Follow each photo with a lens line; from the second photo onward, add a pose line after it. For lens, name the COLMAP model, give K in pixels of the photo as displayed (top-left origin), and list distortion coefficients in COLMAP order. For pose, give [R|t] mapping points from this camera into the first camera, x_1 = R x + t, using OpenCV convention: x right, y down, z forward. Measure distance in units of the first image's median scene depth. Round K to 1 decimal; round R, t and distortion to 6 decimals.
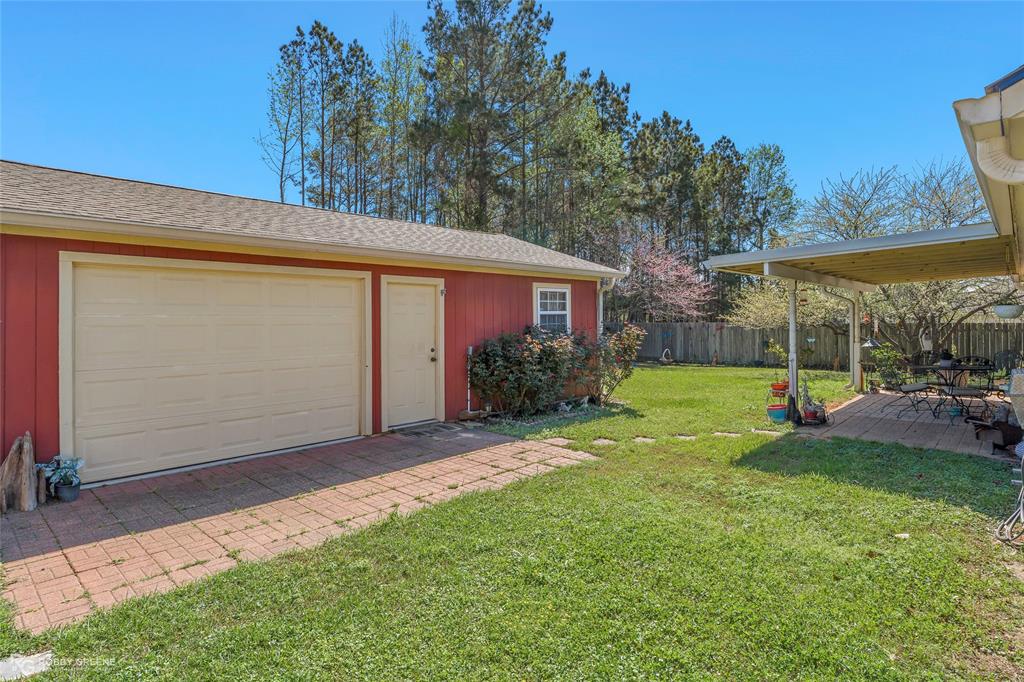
lens RADIAL K [[565.6, 0, 502.4], [0, 565.6, 330.1], [0, 0, 1]] dist [-0.027283, 0.000165]
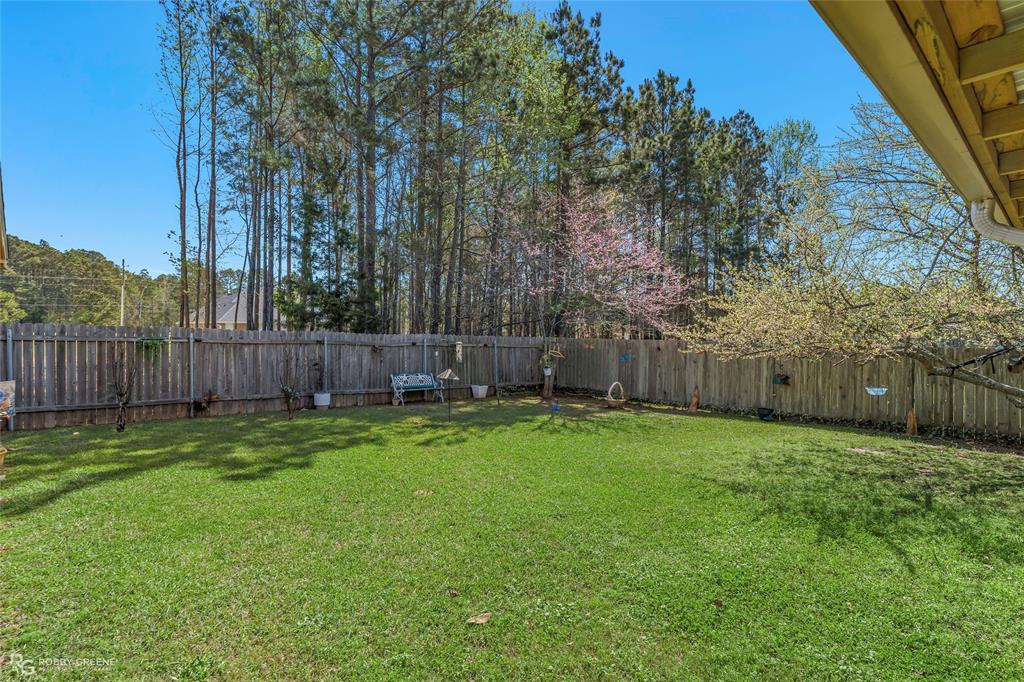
lens RADIAL K [[525.9, 0, 508.5], [0, 525.9, 339.3], [0, 0, 1]] dist [-0.019914, -0.001516]
pose [[0.997739, 0.018051, -0.064741, 0.155671], [-0.018243, 0.999831, -0.002381, -0.007455], [0.064687, 0.003557, 0.997899, 0.307986]]
